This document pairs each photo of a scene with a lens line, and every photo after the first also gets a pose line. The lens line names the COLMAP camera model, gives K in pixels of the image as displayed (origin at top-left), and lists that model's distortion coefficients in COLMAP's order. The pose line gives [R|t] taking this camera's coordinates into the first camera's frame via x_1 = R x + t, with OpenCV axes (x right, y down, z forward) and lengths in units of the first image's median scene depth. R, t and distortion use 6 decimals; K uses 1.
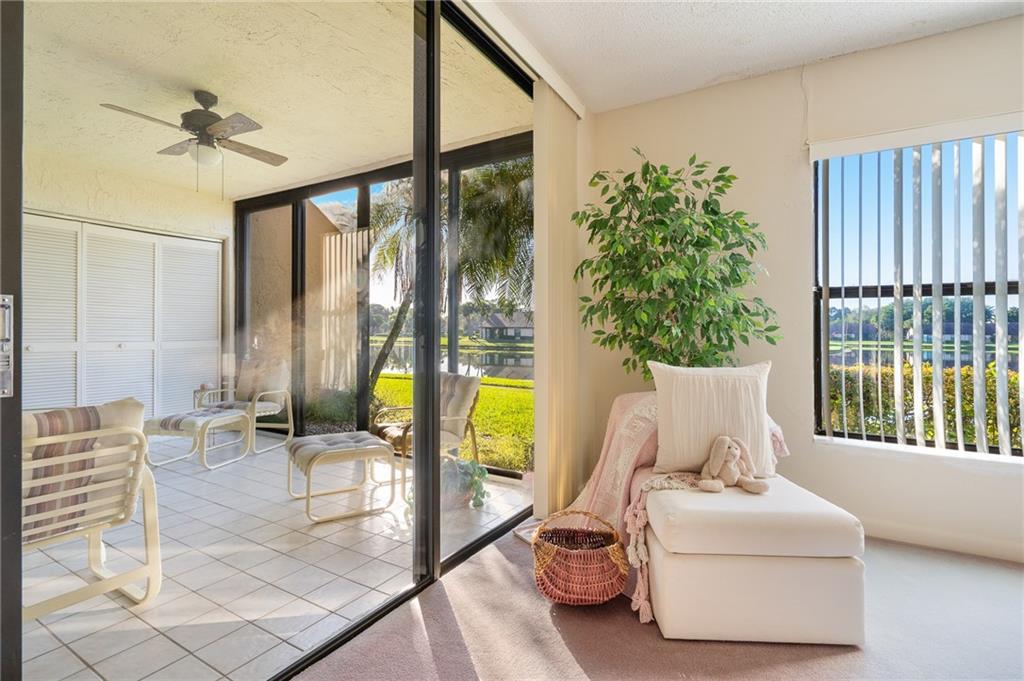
lens RADIAL K [[469.1, 0, 507.3], [0, 469.1, 326.6], [0, 0, 1]] dist [0.000007, -0.000052]
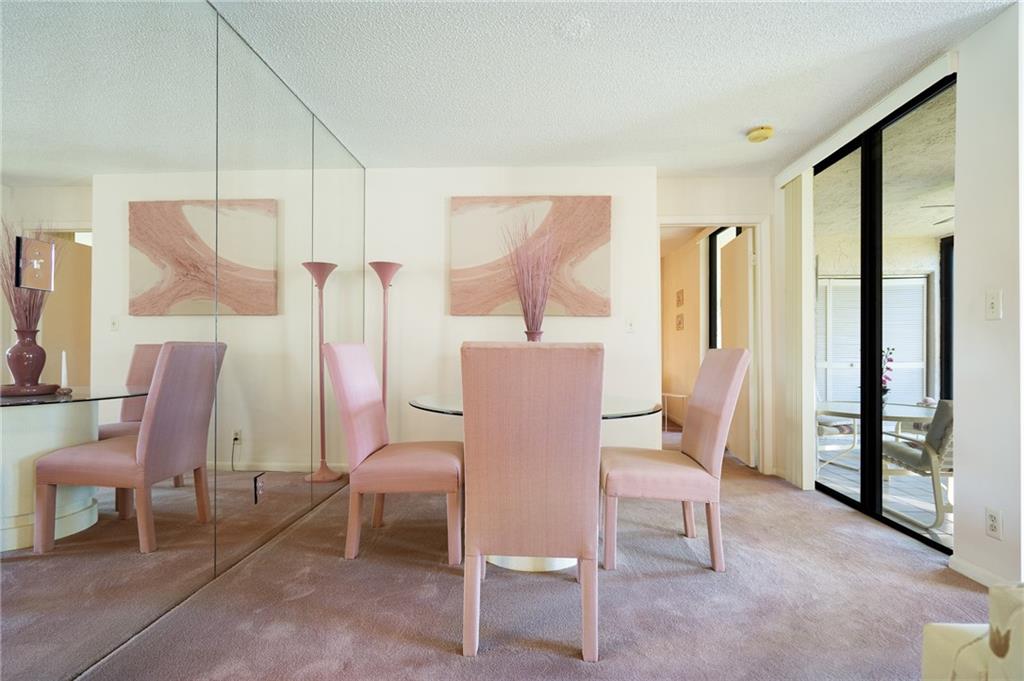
lens RADIAL K [[477.0, 0, 509.3], [0, 477.0, 348.4], [0, 0, 1]] dist [-0.002690, -0.000082]
pose [[0.471173, -0.006704, -0.882016, -0.127129], [0.008886, 0.999956, -0.002853, -0.020343], [0.881996, -0.006494, 0.471212, -0.914445]]
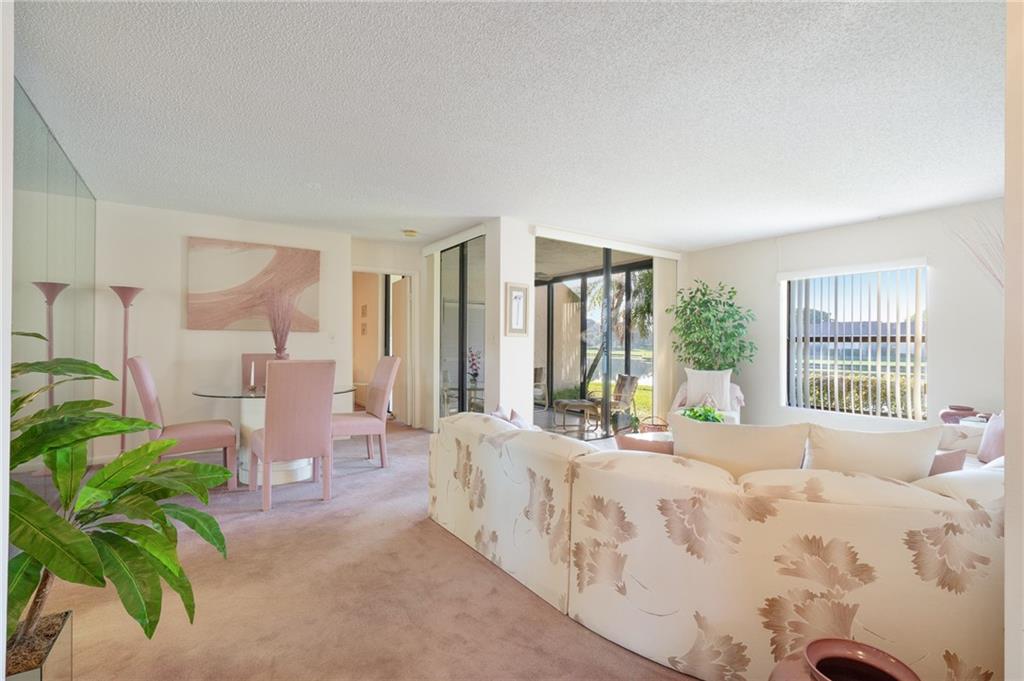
lens RADIAL K [[487.8, 0, 519.7], [0, 487.8, 337.5], [0, 0, 1]] dist [0.000062, 0.000572]
pose [[0.911532, -0.006444, -0.411180, 0.469903], [0.006162, 0.999979, -0.002013, -0.084856], [0.411184, -0.000699, 0.911552, -1.594309]]
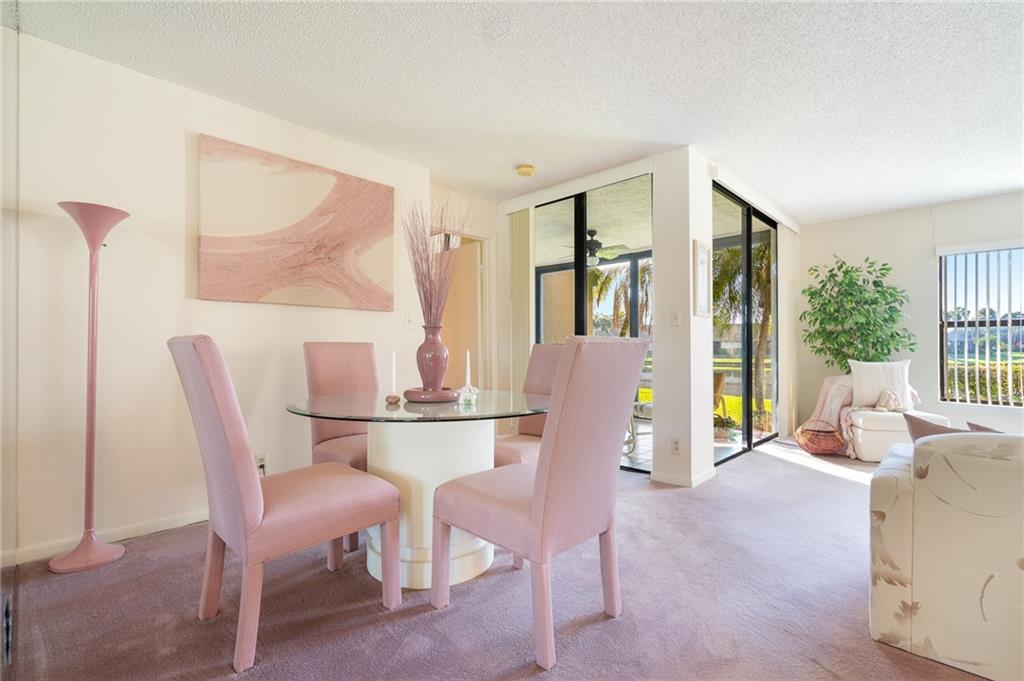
lens RADIAL K [[472.4, 0, 510.6], [0, 472.4, 347.4], [0, 0, 1]] dist [-0.005246, -0.000210]
pose [[0.975062, -0.010235, -0.221698, -0.618015], [0.012982, 0.999856, 0.010936, -0.024605], [0.221554, -0.013541, 0.975054, -1.244700]]
